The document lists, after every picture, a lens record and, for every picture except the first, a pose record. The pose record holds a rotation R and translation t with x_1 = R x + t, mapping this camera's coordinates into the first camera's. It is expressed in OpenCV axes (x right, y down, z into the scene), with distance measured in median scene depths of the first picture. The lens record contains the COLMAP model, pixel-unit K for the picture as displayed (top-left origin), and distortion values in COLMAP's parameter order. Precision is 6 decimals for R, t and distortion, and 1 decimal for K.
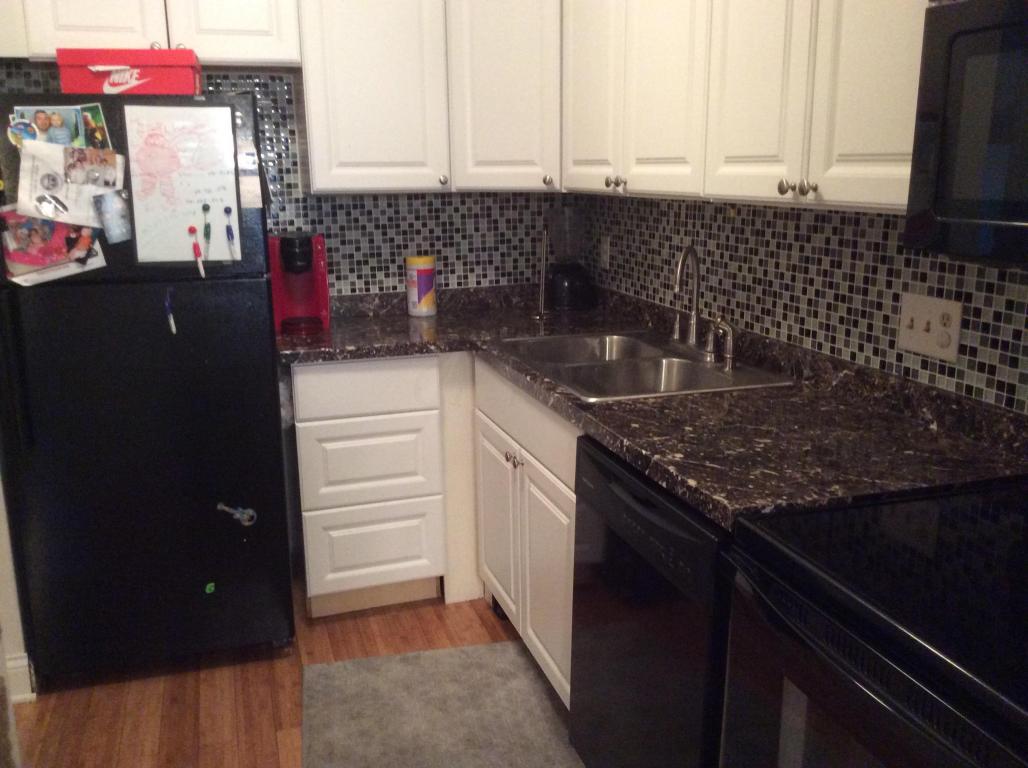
lens RADIAL K [[953.5, 0, 514.0], [0, 953.5, 384.0], [0, 0, 1]] dist [0.221878, -0.483184]
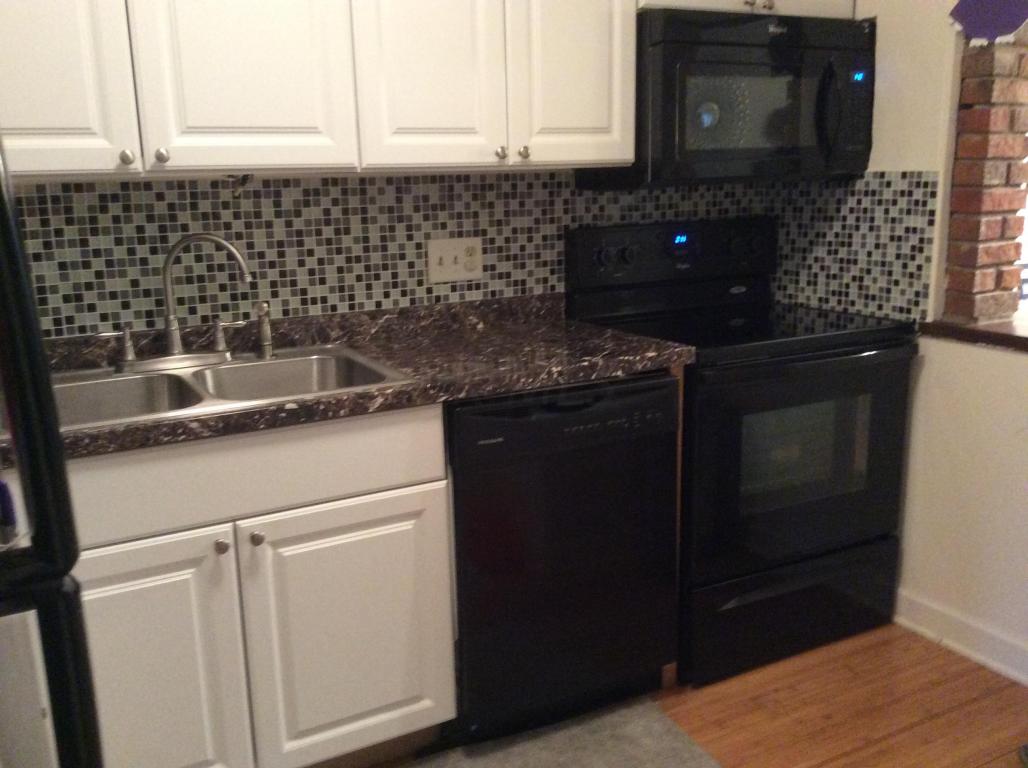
lens RADIAL K [[953.5, 0, 514.0], [0, 953.5, 384.0], [0, 0, 1]] dist [0.221878, -0.483184]
pose [[-0.195140, -0.208245, 0.958412, -0.815435], [0.245396, 0.935750, 0.253286, -0.190180], [-0.949580, 0.284616, -0.131500, 0.998157]]
